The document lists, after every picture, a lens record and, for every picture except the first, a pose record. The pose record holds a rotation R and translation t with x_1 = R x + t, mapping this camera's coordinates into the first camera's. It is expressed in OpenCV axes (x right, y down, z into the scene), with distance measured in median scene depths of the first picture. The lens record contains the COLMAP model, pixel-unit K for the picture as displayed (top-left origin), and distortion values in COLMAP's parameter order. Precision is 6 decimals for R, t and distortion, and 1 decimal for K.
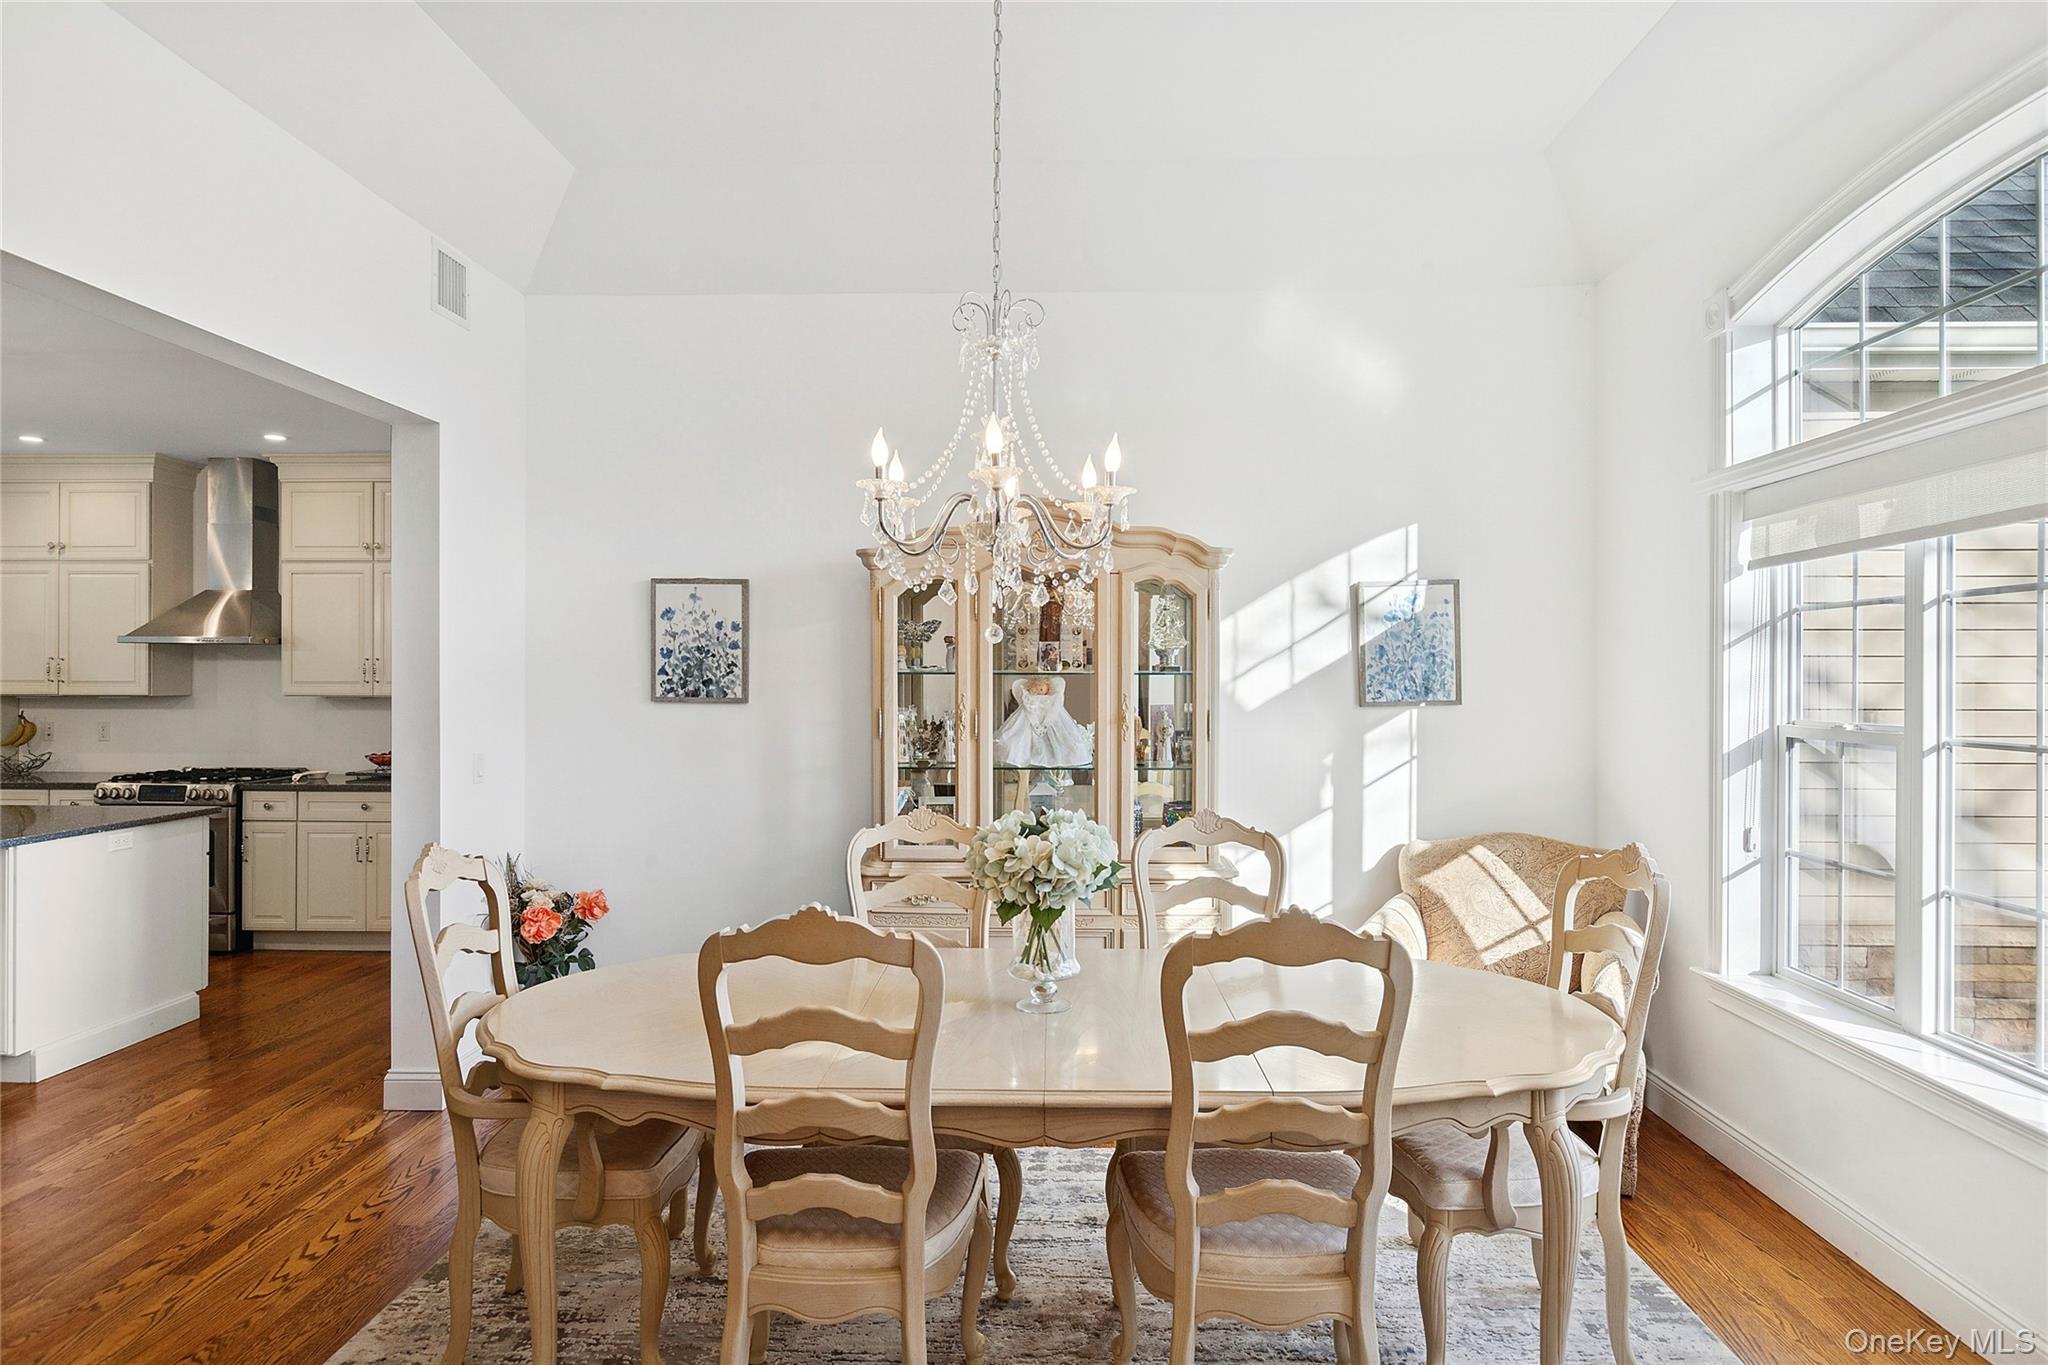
lens RADIAL K [[1151.9, 0, 1027.4], [0, 1151.9, 672.4], [0, 0, 1]] dist [-0.000538, -0.001635]
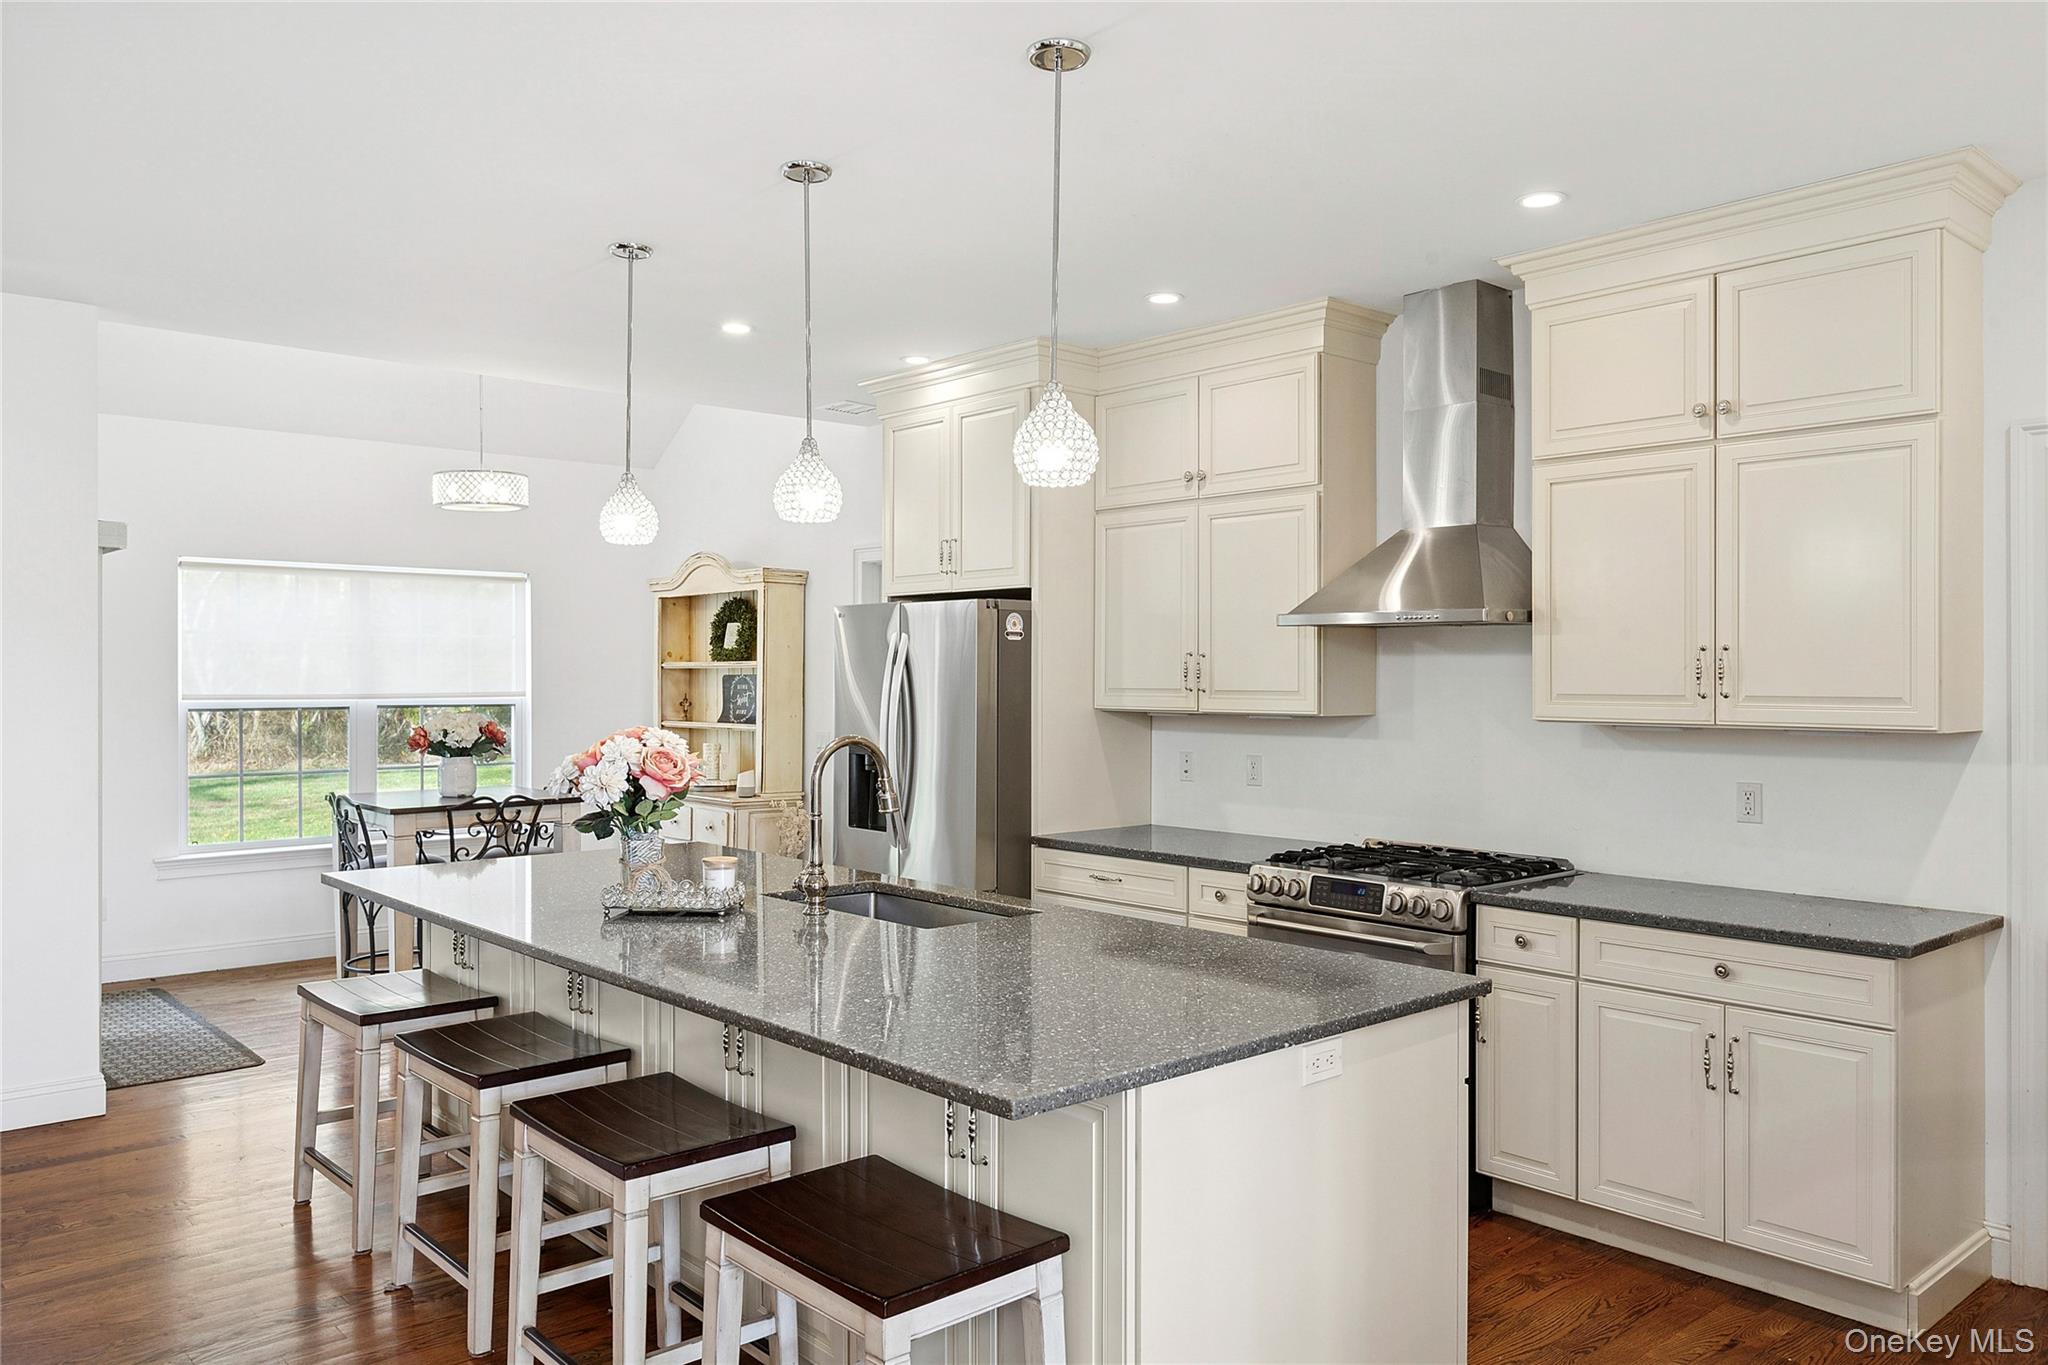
lens RADIAL K [[1487.1, 0, 1024.0], [0, 1487.1, 682.5], [0, 0, 1]] dist [-0.000524, -0.000360]
pose [[0.690693, 0.002262, -0.723144, -0.322654], [0.003331, 0.999975, 0.006309, -0.002148], [0.723140, -0.006766, 0.690668, 0.372446]]
